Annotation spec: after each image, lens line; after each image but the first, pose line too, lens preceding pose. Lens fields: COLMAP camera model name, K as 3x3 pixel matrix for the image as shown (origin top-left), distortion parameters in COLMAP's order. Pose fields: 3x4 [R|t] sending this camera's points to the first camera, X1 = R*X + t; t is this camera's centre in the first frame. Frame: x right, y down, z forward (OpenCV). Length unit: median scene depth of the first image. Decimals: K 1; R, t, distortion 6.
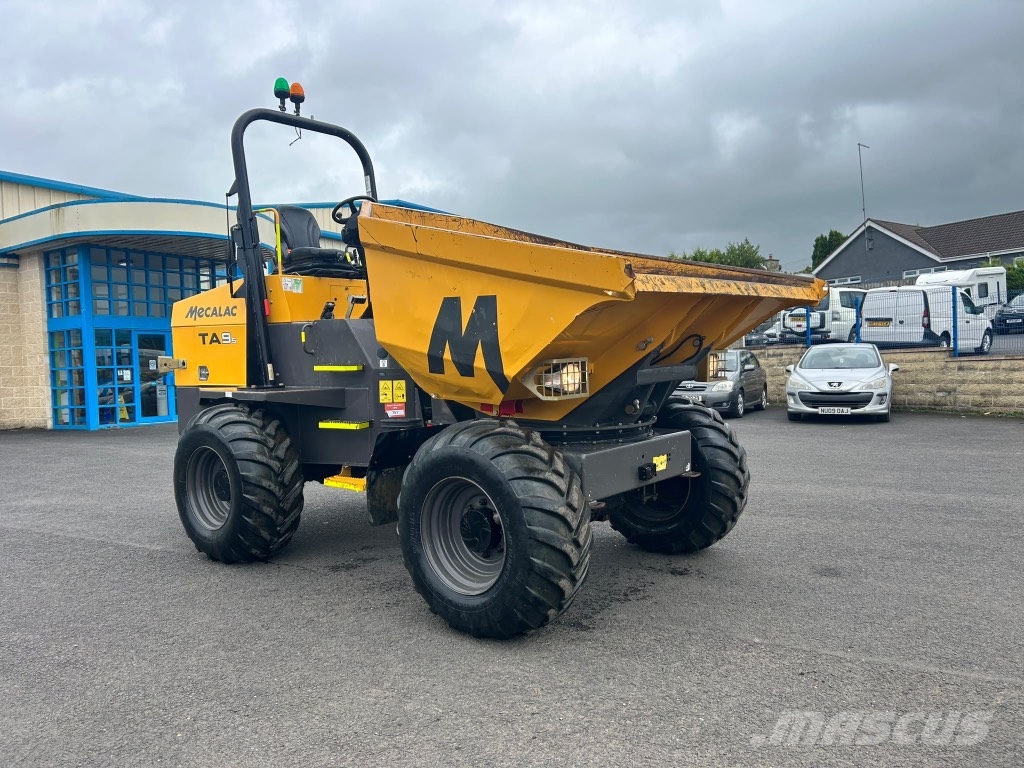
lens RADIAL K [[773.6, 0, 507.4], [0, 773.6, 387.0], [0, 0, 1]] dist [0.054725, -0.057657]
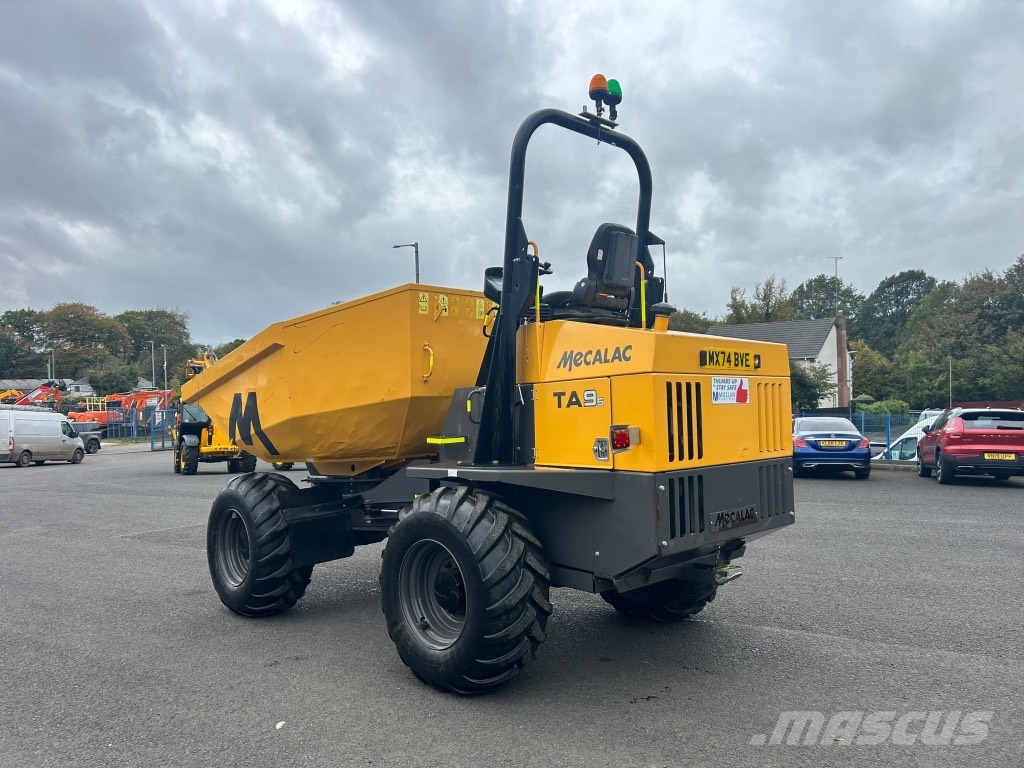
lens RADIAL K [[773.6, 0, 506.5], [0, 773.6, 396.5], [0, 0, 1]] dist [0.054725, -0.057657]
pose [[0.903804, -0.030824, -0.426835, -0.176221], [0.004241, 0.997999, -0.063091, -0.022802], [0.427925, 0.055212, 0.902126, 0.397390]]
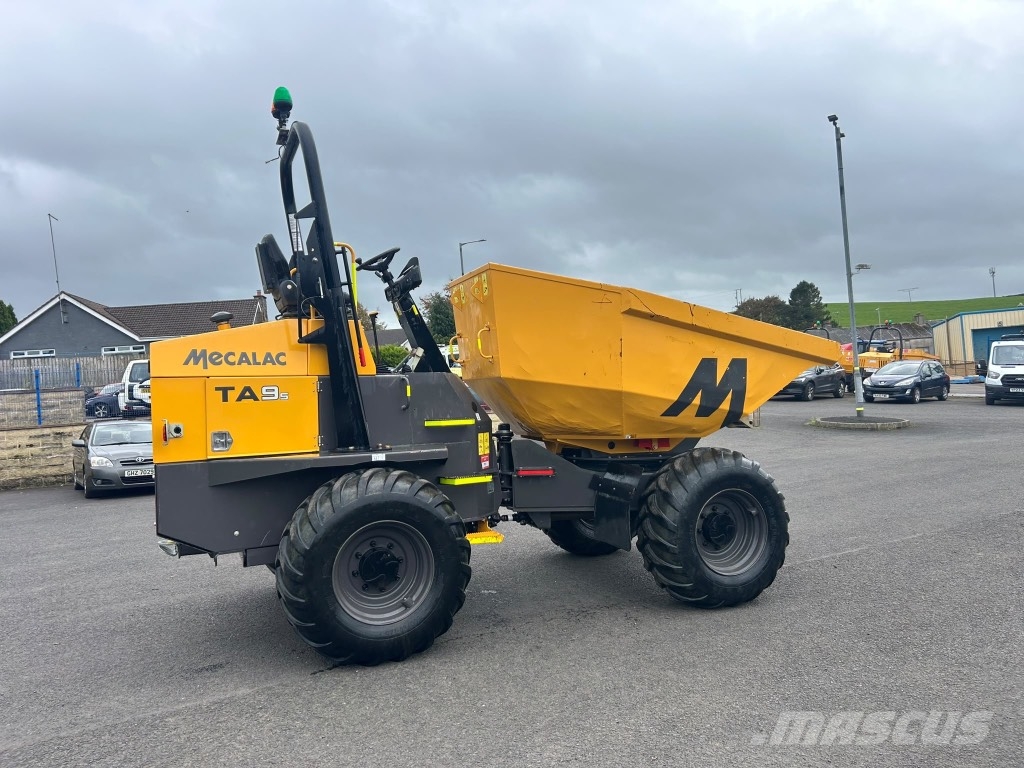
lens RADIAL K [[773.6, 0, 507.6], [0, 773.6, 383.1], [0, 0, 1]] dist [0.054725, -0.057657]
pose [[0.480267, 0.020582, 0.876881, -0.967818], [0.070815, 0.995551, -0.062153, -0.008166], [-0.874259, 0.091947, 0.476673, 0.442831]]
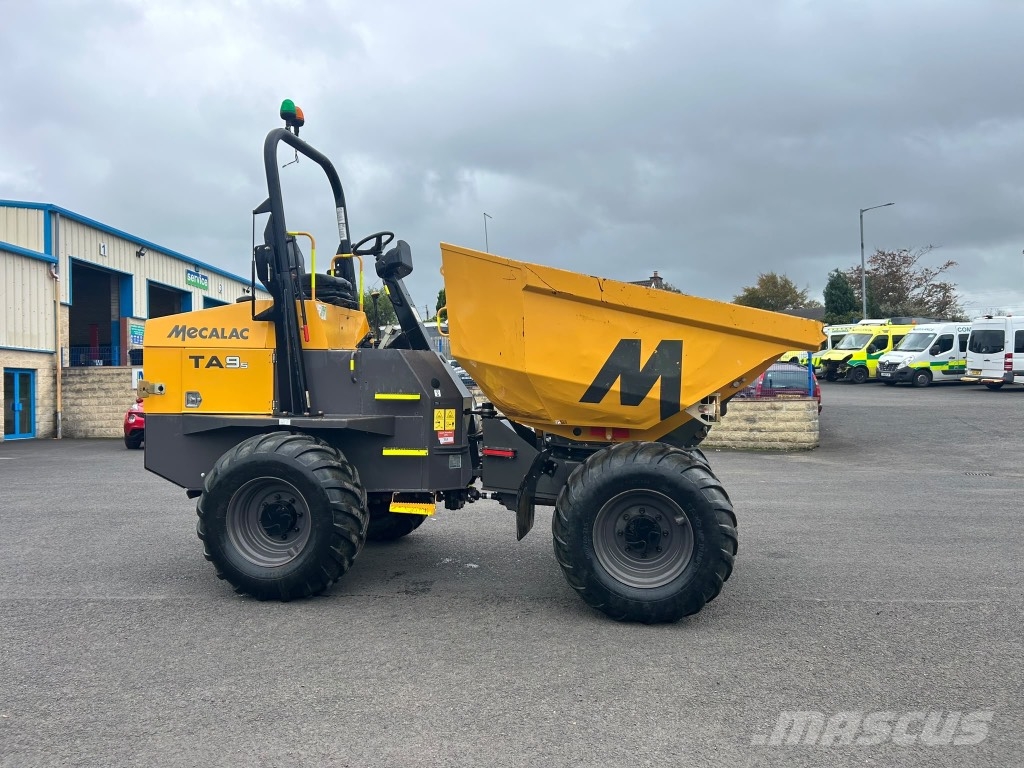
lens RADIAL K [[773.6, 0, 509.1], [0, 773.6, 380.3], [0, 0, 1]] dist [0.054725, -0.057657]
pose [[0.870158, 0.032414, 0.491706, -0.554255], [-0.003755, 0.998241, -0.059160, 0.013229], [-0.492758, 0.049632, 0.868750, 0.031974]]
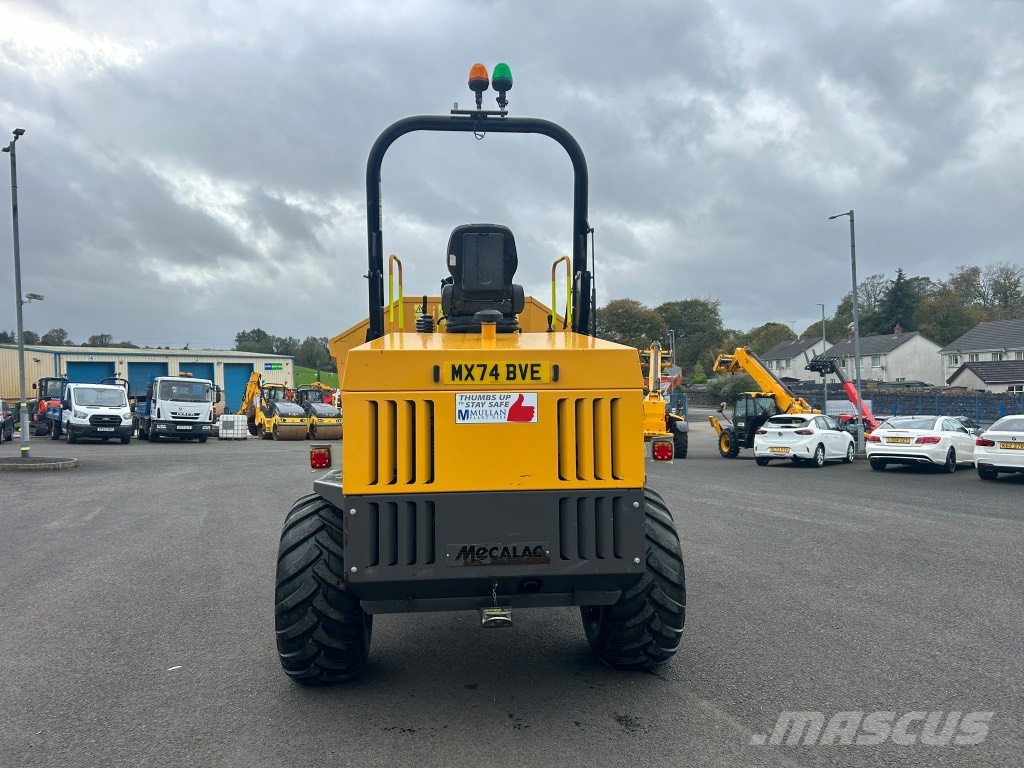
lens RADIAL K [[798.0, 0, 484.5], [0, 798.0, 397.2], [0, 0, 1]] dist [0.034270, -0.015608]
pose [[0.428652, -0.016794, -0.903313, 0.287242], [-0.032136, 0.998911, -0.033821, -0.059697], [0.902898, 0.043526, 0.427646, 0.851452]]
